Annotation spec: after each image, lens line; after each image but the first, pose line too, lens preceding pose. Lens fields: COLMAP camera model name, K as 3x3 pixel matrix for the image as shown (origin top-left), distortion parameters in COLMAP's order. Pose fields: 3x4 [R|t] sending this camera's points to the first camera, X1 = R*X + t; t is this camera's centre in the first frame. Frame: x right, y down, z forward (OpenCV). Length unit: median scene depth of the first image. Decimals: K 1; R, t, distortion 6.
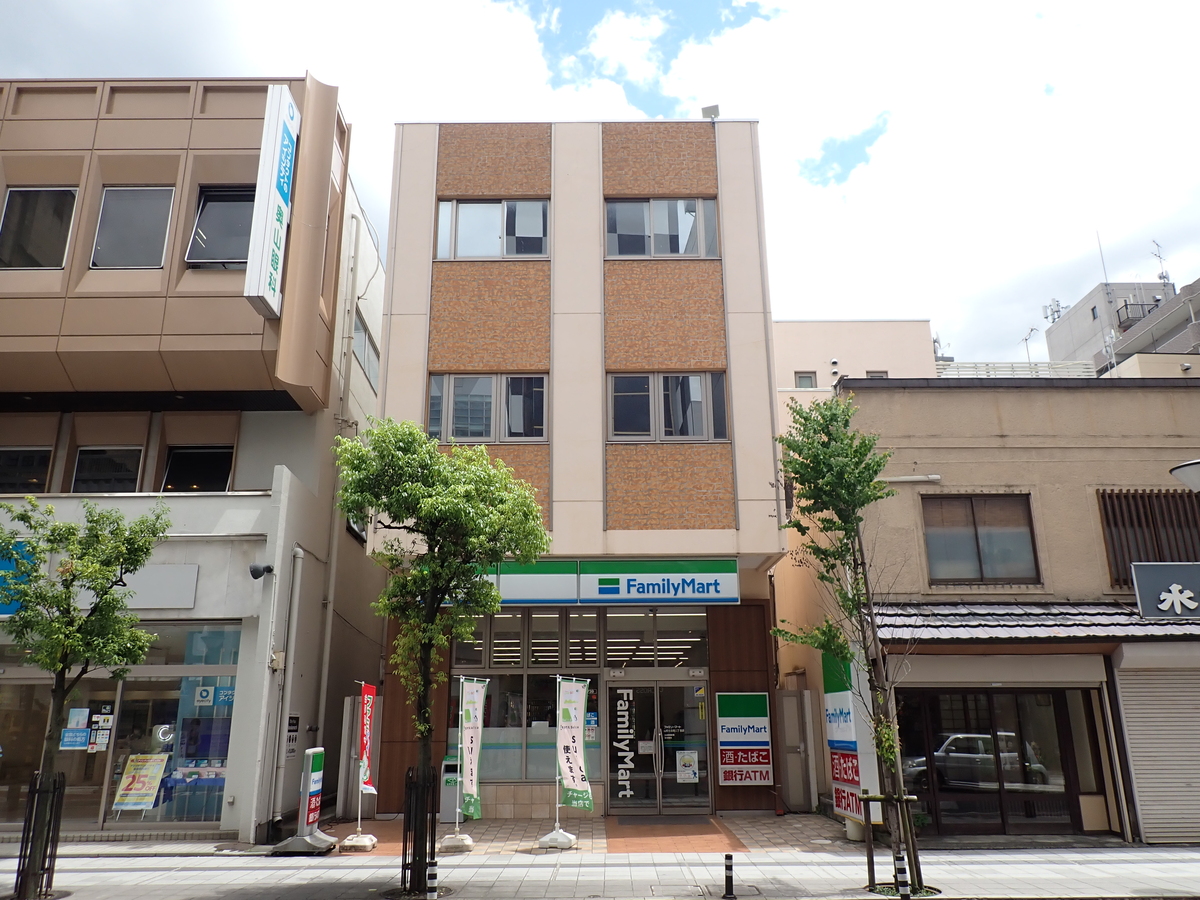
lens RADIAL K [[882.6, 0, 597.3], [0, 882.6, 459.9], [0, 0, 1]] dist [0.002535, -0.008686]
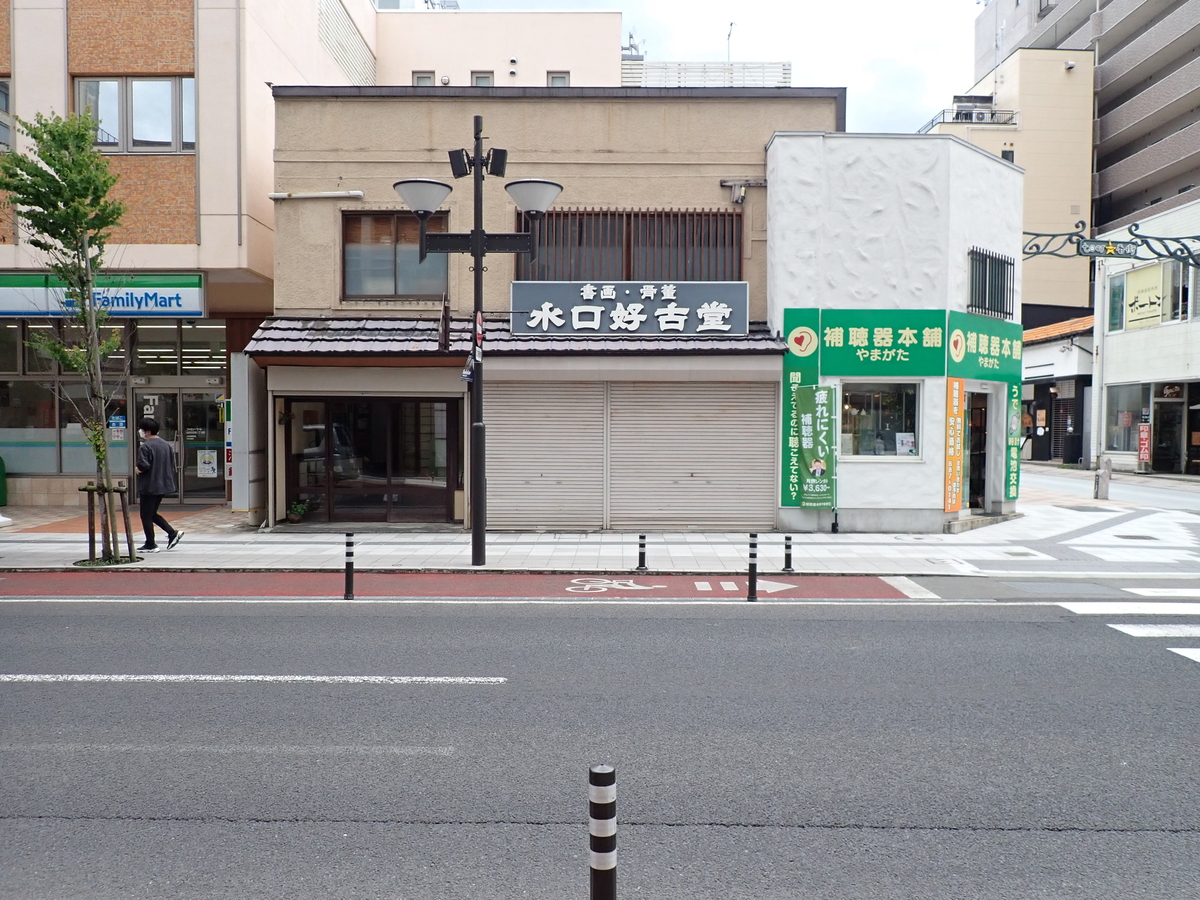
lens RADIAL K [[882.6, 0, 597.3], [0, 882.6, 459.9], [0, 0, 1]] dist [0.002535, -0.008686]
pose [[0.999912, 0.010418, -0.008271, 0.642153], [-0.007247, 0.948042, 0.318064, -0.013446], [0.011154, -0.317976, 0.948033, -0.044402]]
